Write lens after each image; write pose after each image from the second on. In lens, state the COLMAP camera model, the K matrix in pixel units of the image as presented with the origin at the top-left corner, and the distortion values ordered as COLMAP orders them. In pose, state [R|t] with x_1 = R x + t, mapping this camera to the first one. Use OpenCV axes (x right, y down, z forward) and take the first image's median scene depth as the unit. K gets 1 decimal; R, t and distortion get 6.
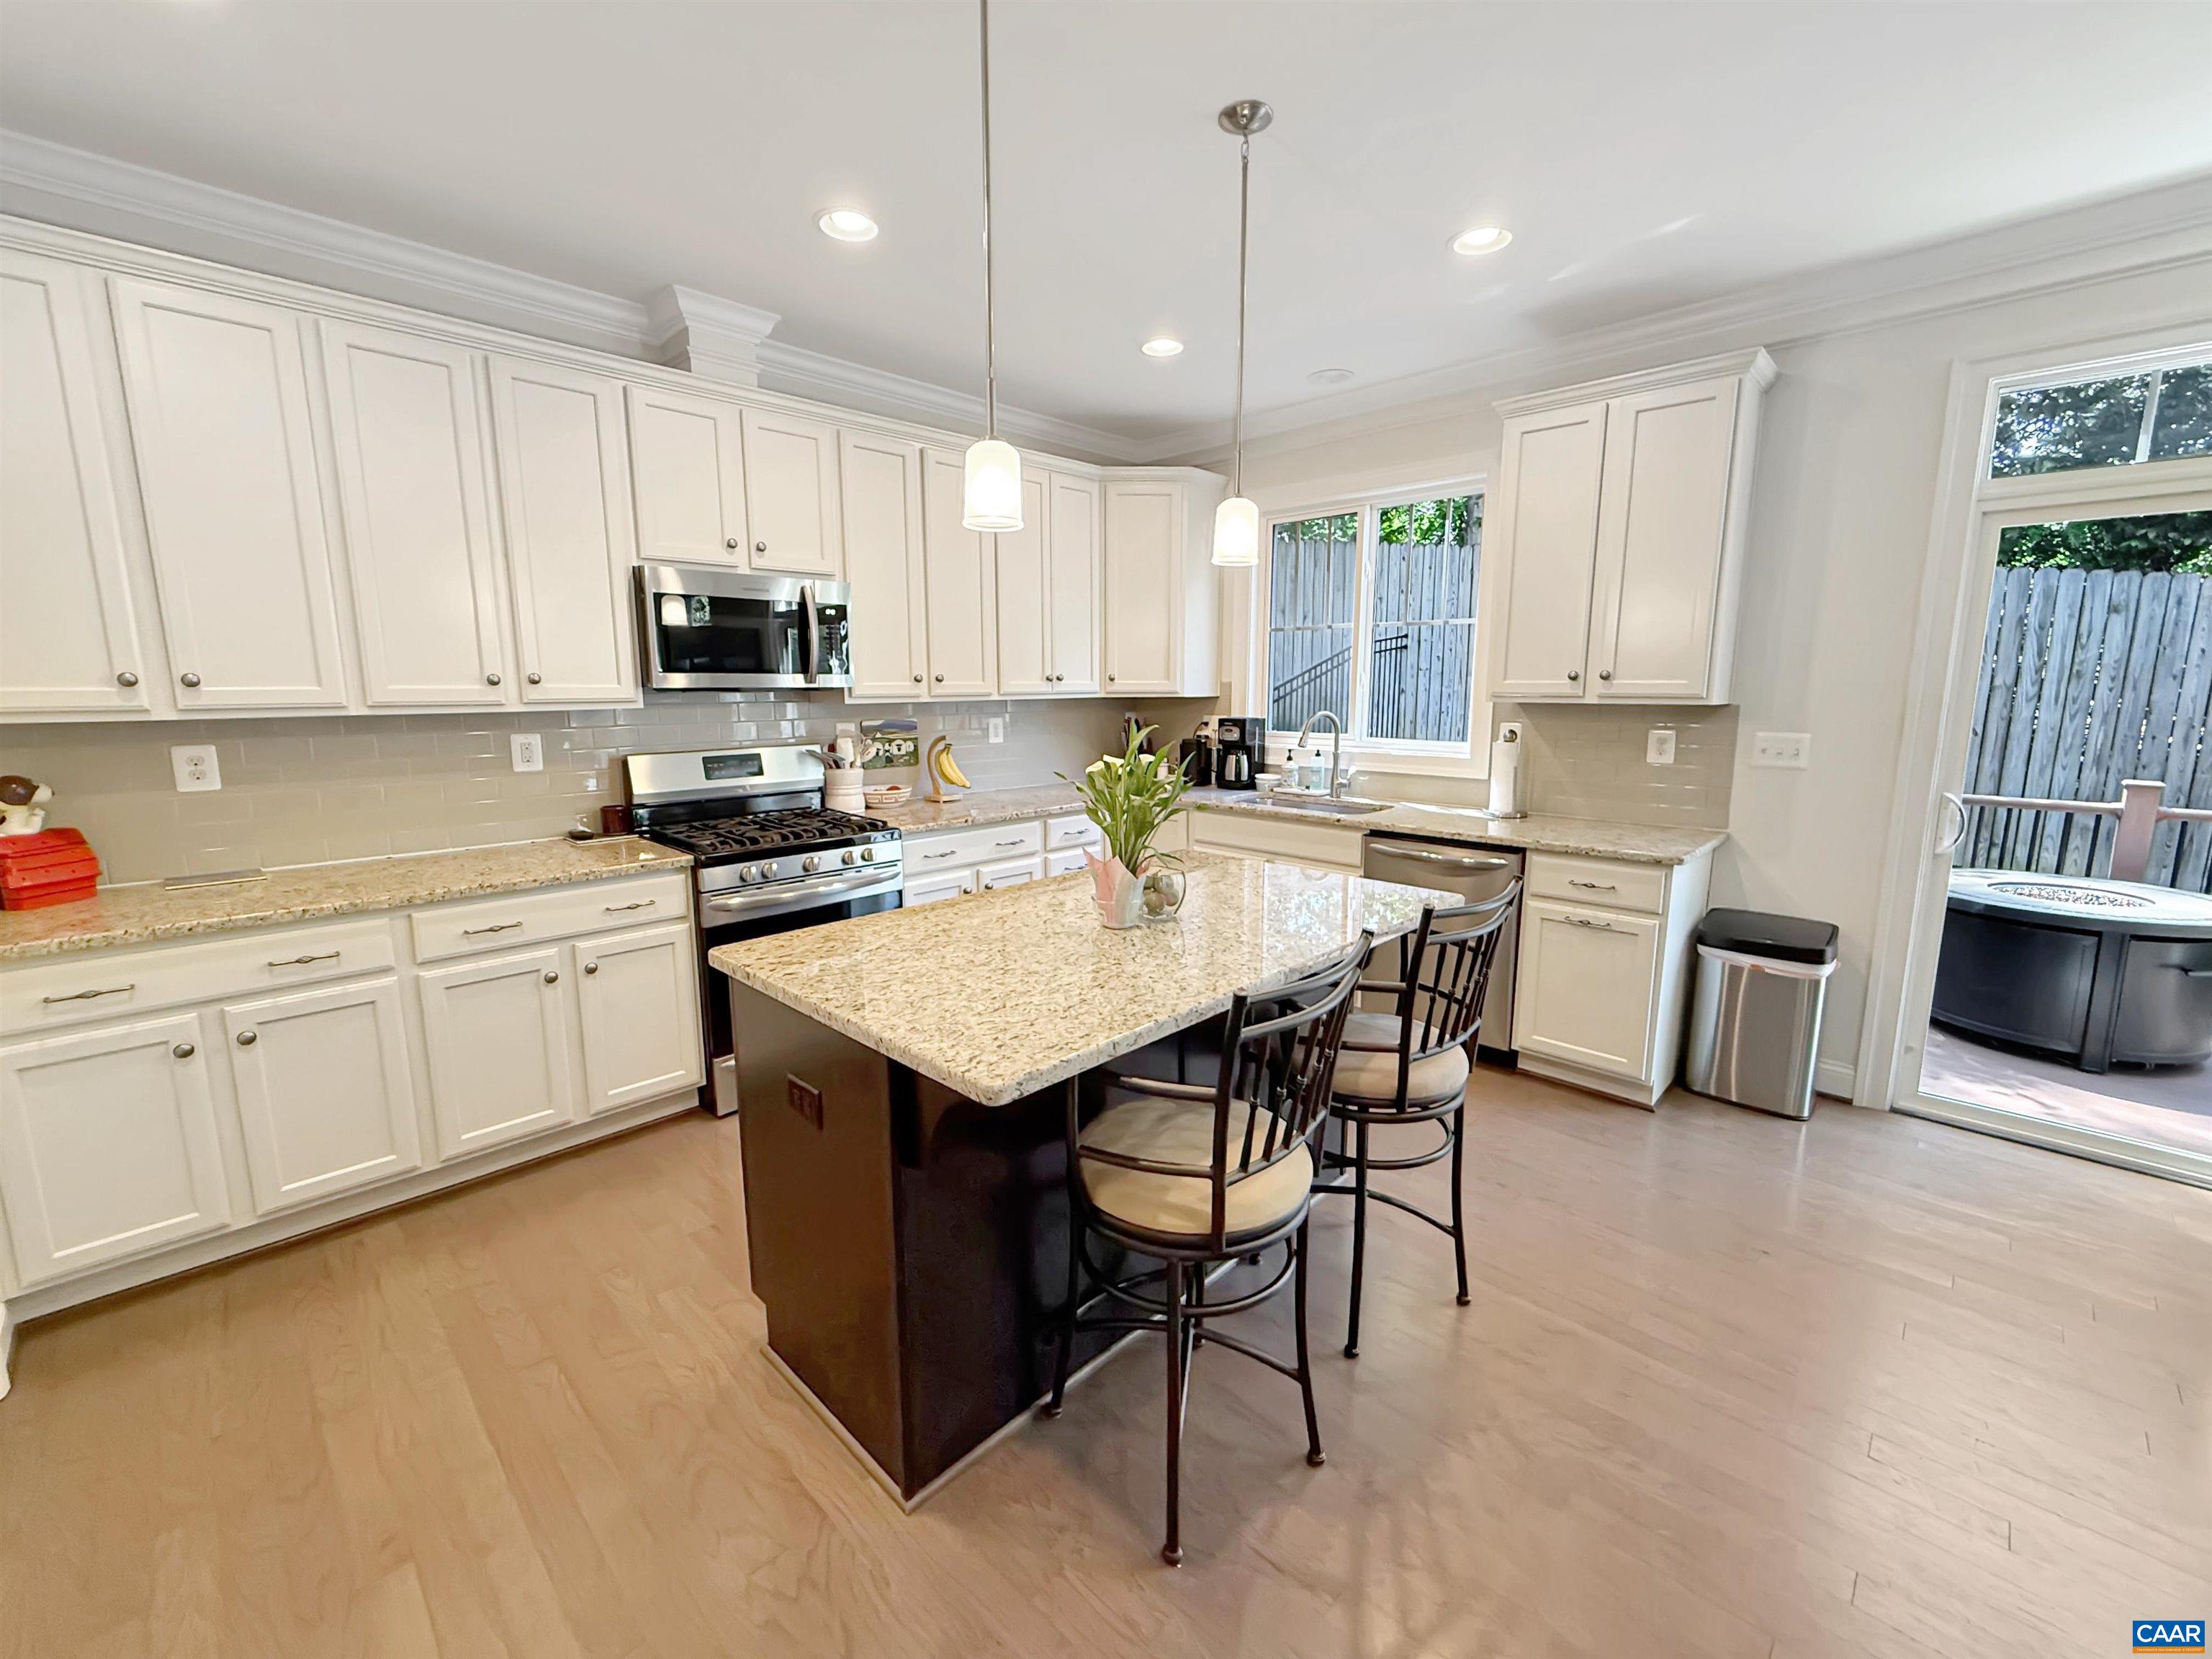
lens RADIAL K [[912.5, 0, 1101.6], [0, 912.5, 830.4], [0, 0, 1]] dist [0.003999, 0.000107]
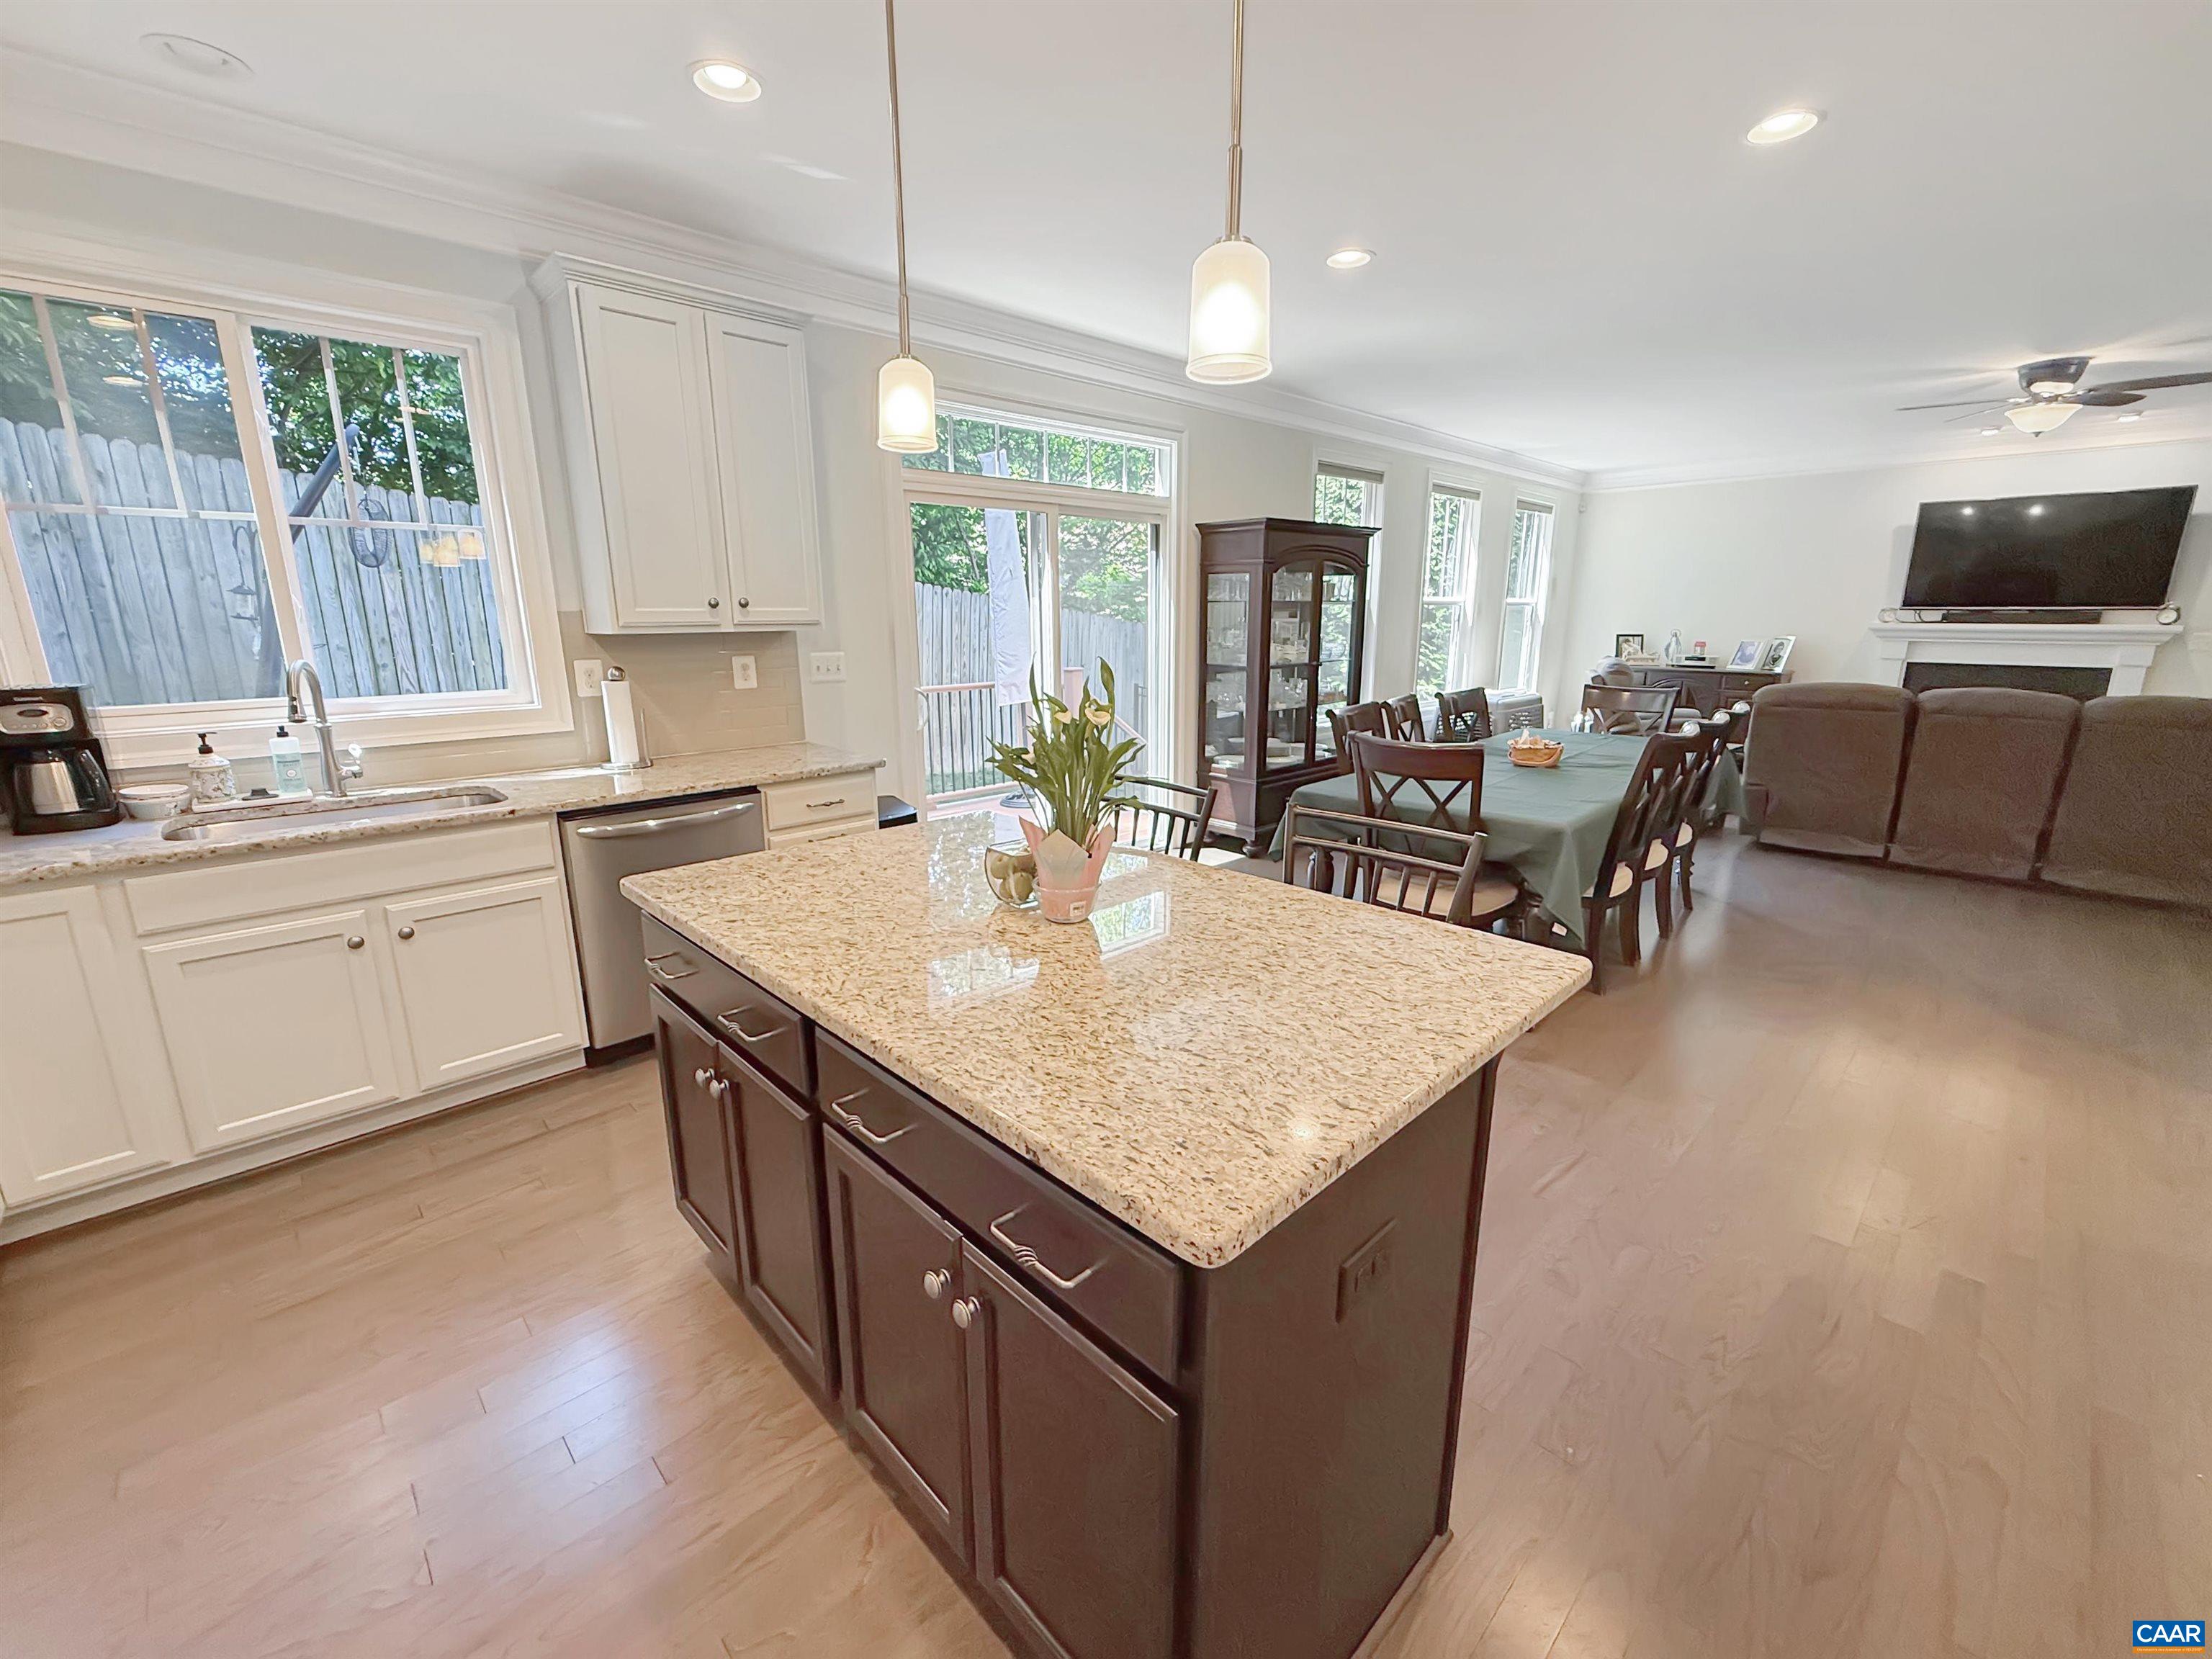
lens RADIAL K [[912.5, 0, 1101.6], [0, 912.5, 830.4], [0, 0, 1]] dist [0.003999, 0.000107]
pose [[0.027375, -0.232057, 0.972317, -0.455033], [0.168569, 0.959823, 0.224330, -0.086390], [-0.985310, 0.157761, 0.065393, 0.571853]]
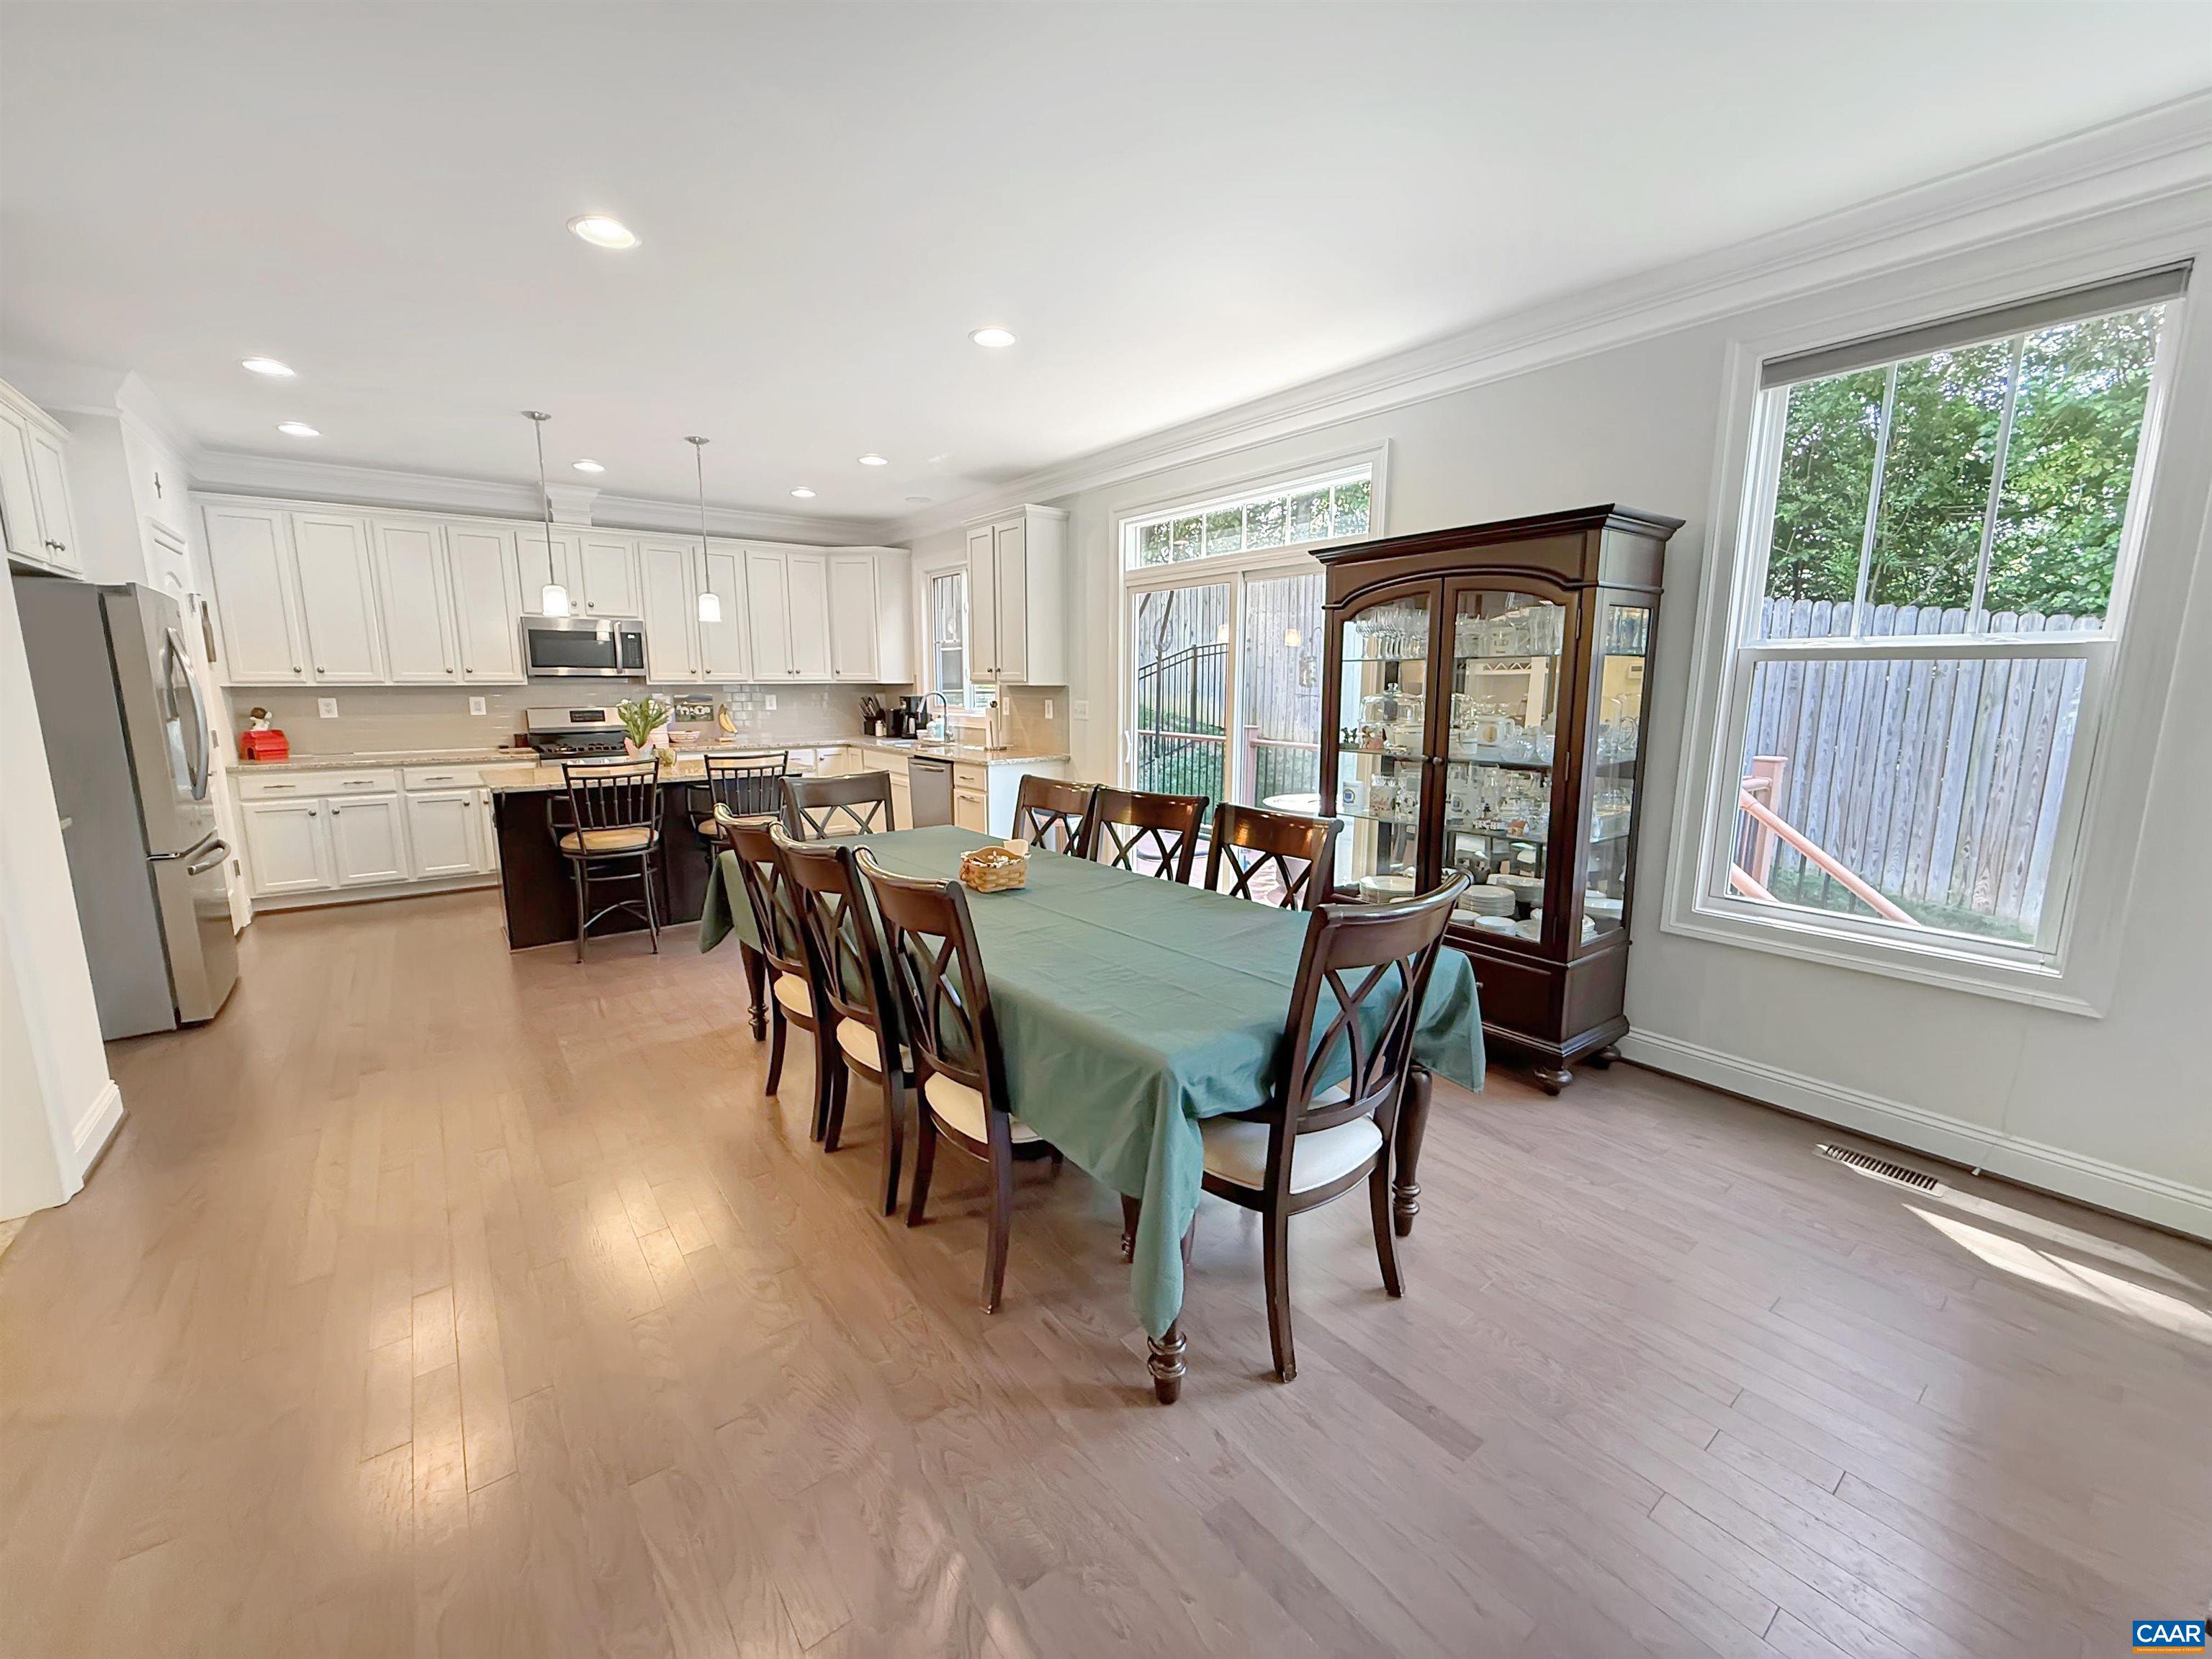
lens RADIAL K [[881.3, 0, 1101.9], [0, 881.3, 832.1], [0, 0, 1]] dist [0.001543, -0.000044]
pose [[0.990562, 0.026138, -0.134549, 0.988306], [-0.024960, 0.999634, 0.010441, 0.135955], [0.134773, -0.006984, 0.990852, -0.748129]]
